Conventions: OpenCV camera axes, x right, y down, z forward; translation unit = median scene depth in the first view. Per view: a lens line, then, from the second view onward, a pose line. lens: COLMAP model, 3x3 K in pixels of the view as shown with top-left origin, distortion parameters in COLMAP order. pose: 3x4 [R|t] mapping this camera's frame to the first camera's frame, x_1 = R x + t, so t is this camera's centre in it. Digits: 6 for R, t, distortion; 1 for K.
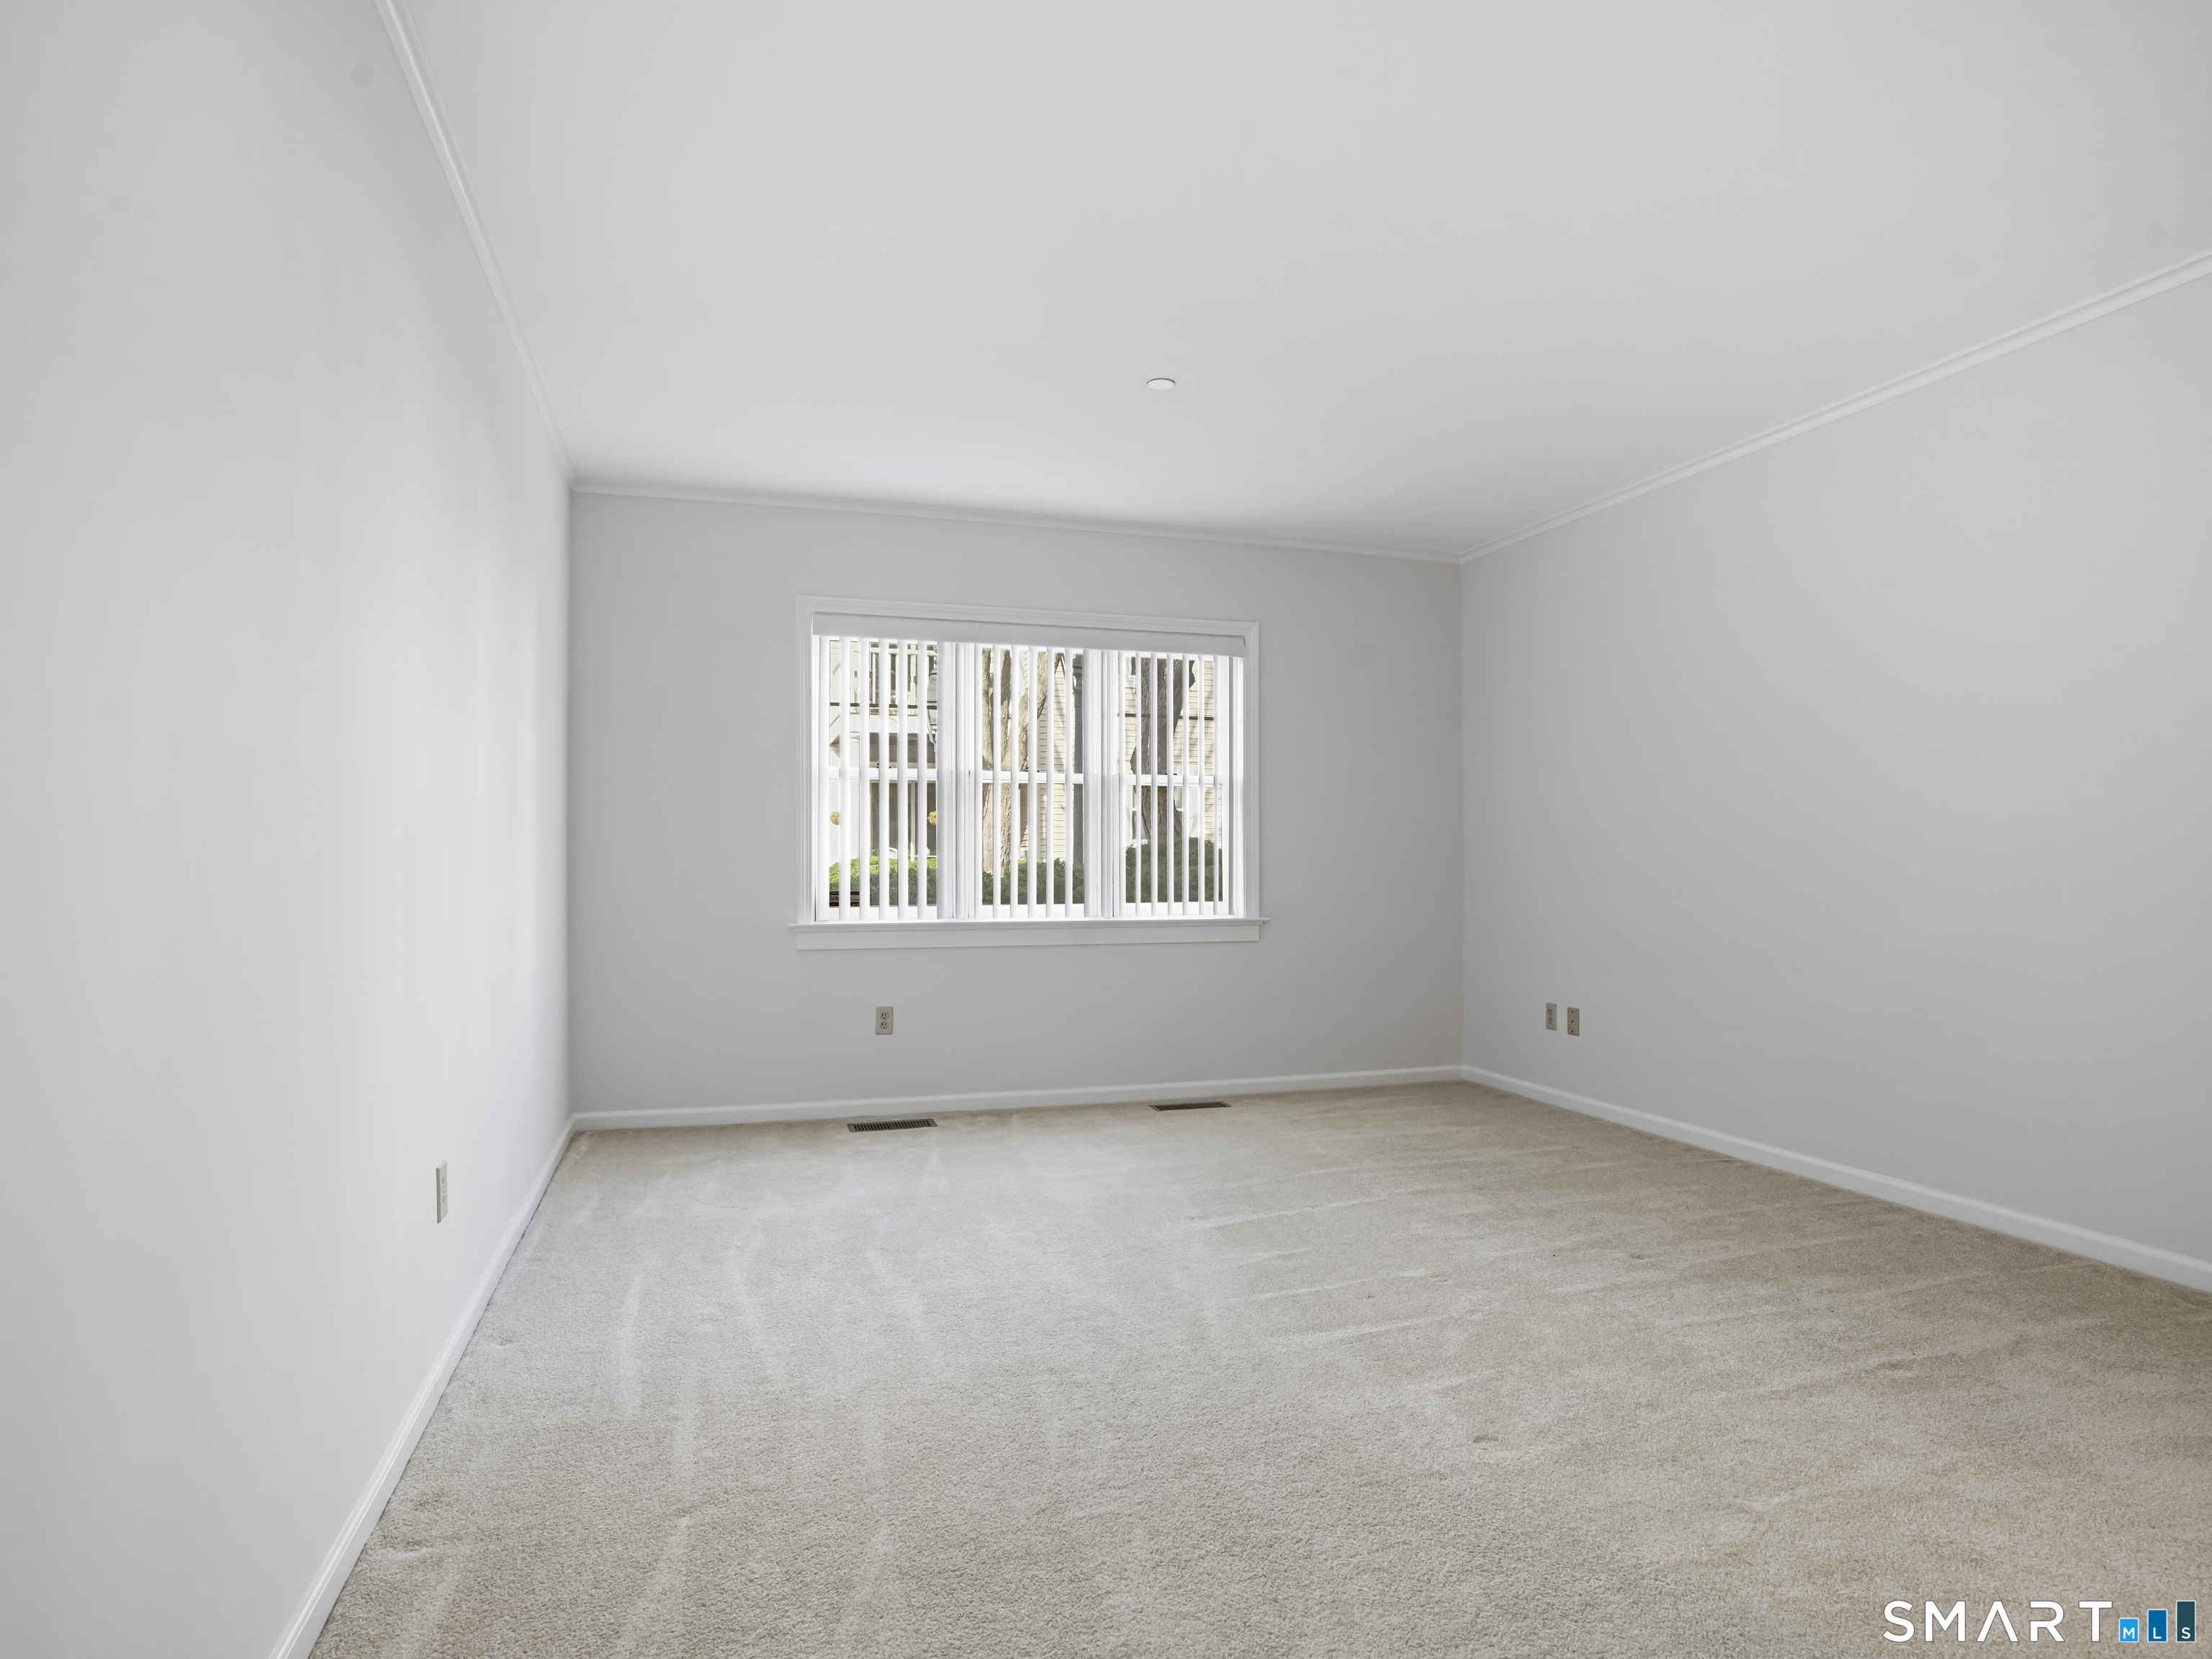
lens RADIAL K [[1221.8, 0, 1121.7], [0, 1221.8, 853.2], [0, 0, 1]] dist [-0.076985, 0.032378]
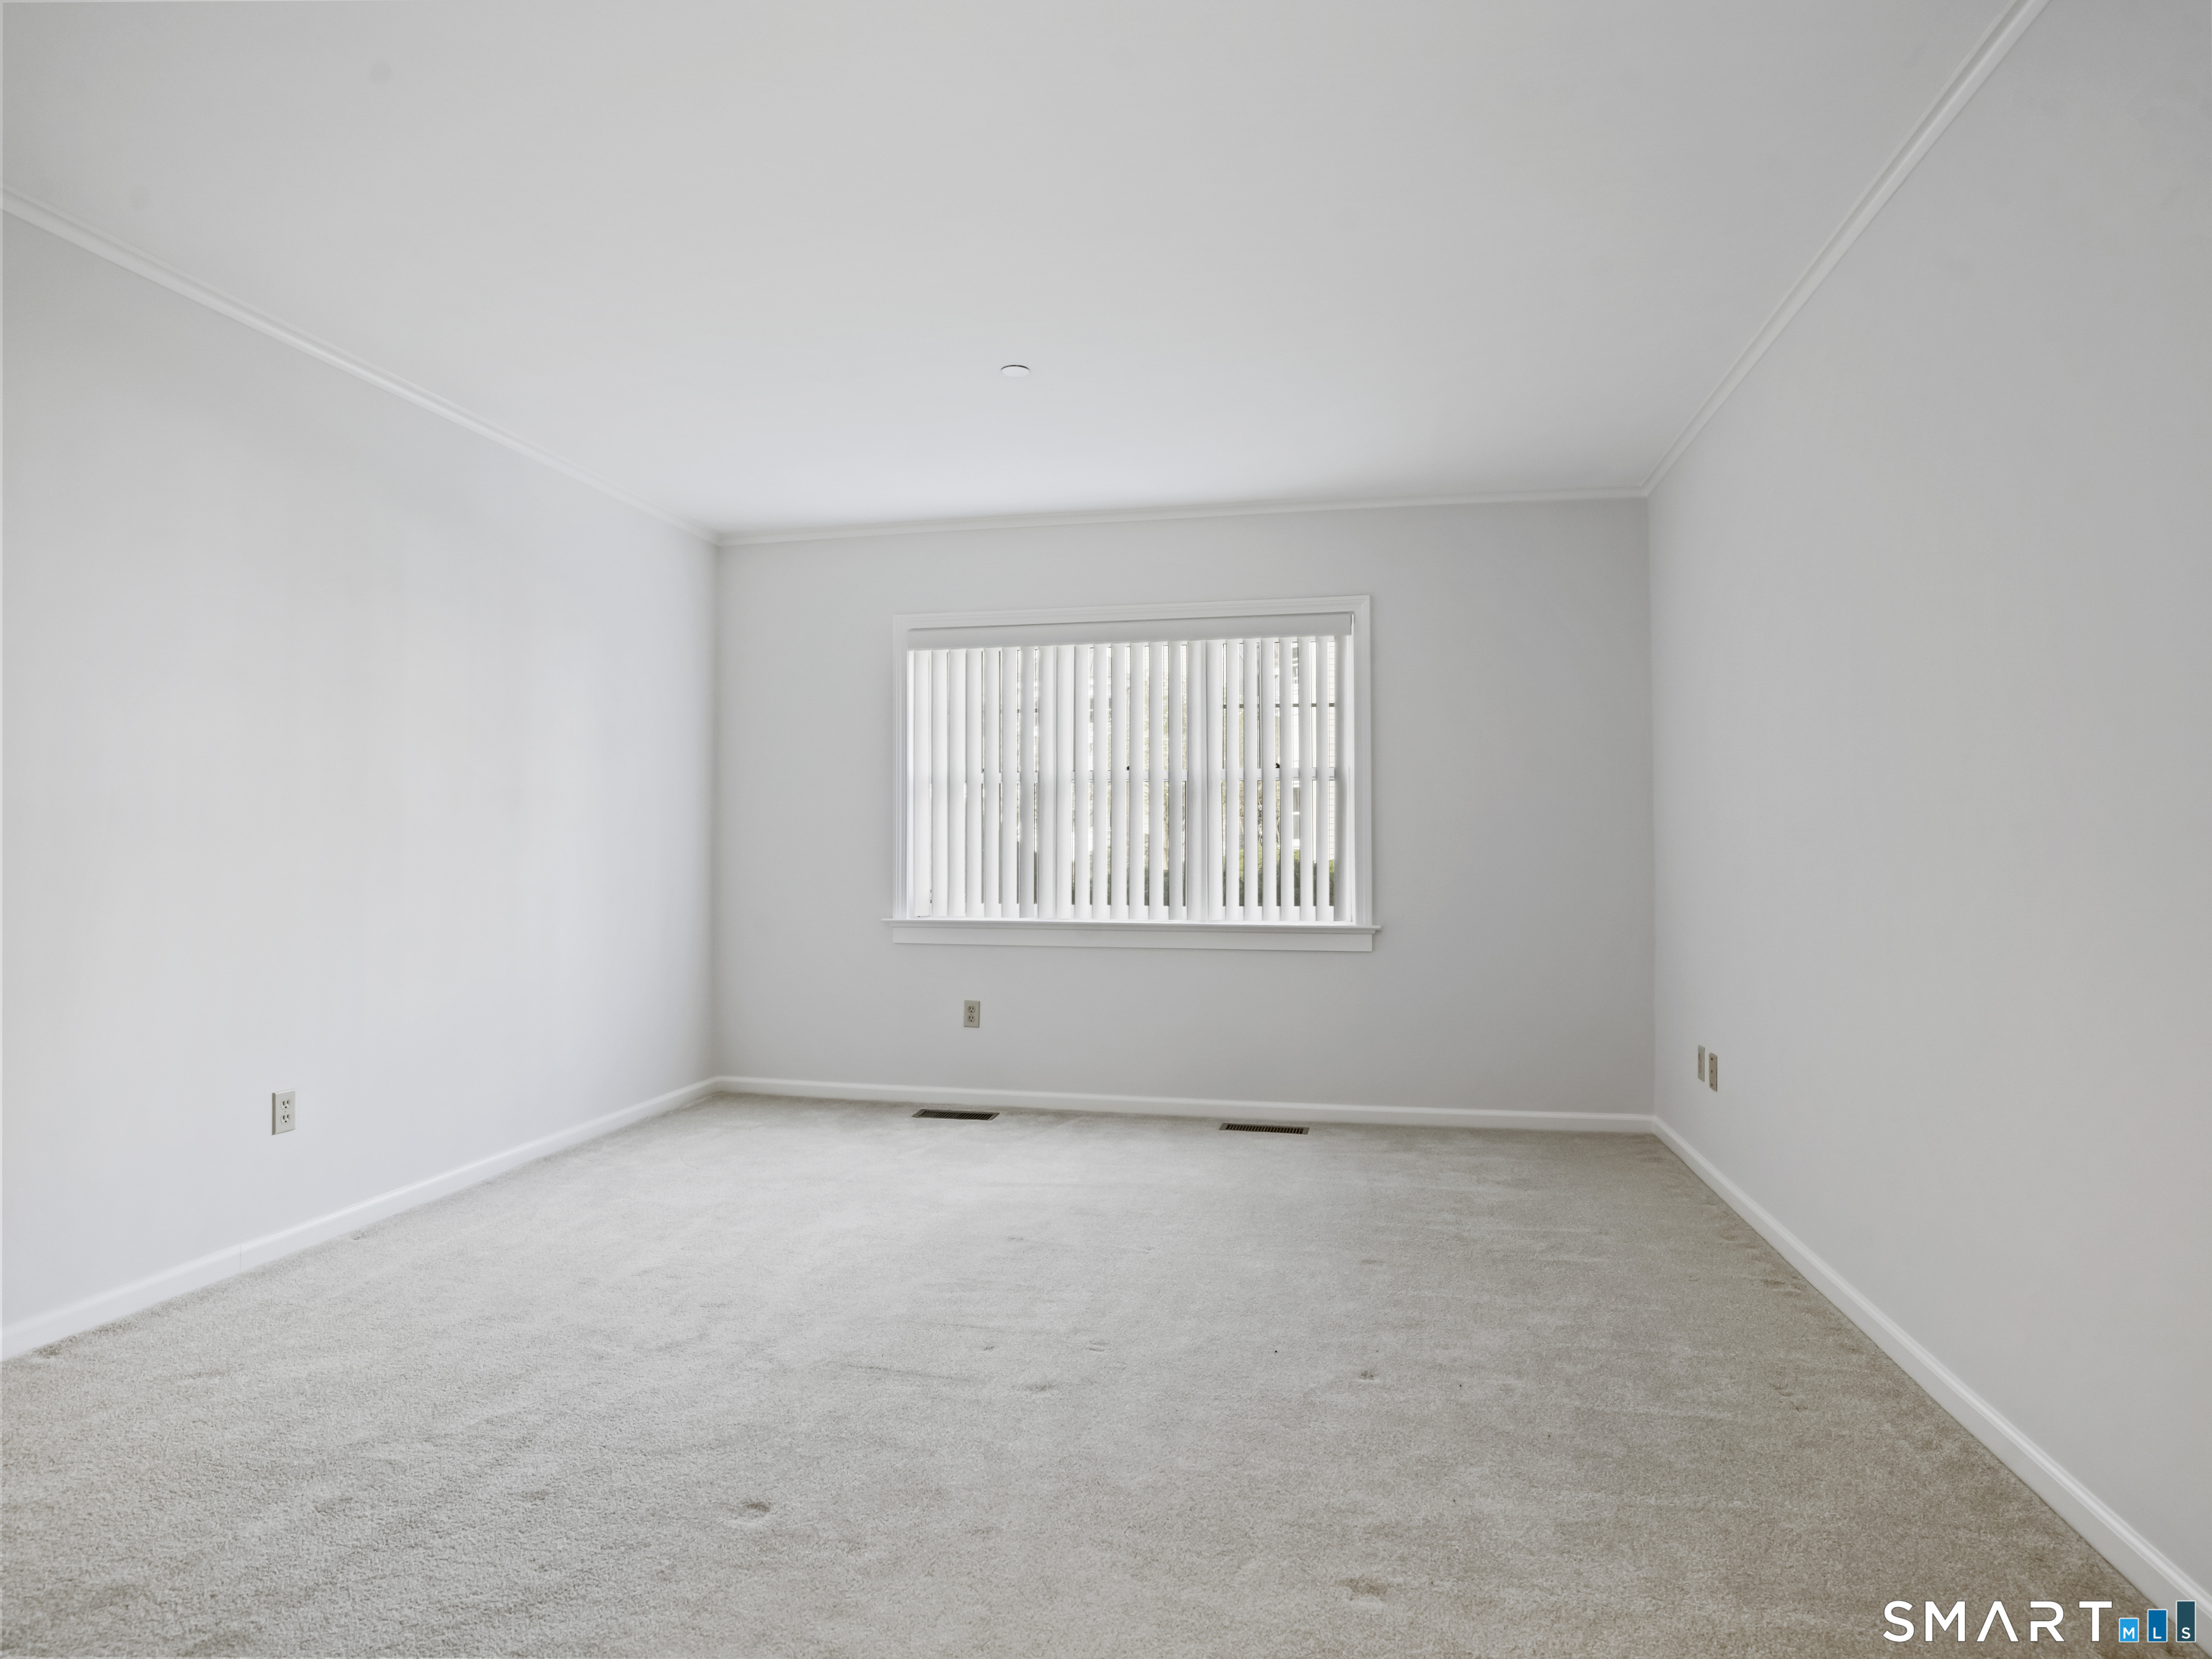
lens RADIAL K [[1221.8, 0, 1101.1], [0, 1221.8, 822.9], [0, 0, 1]] dist [-0.076985, 0.032378]
pose [[0.869061, -0.012837, -0.494539, 0.422084], [0.001332, 0.999720, -0.023609, -0.001205], [0.494703, 0.019859, 0.868835, 0.146293]]
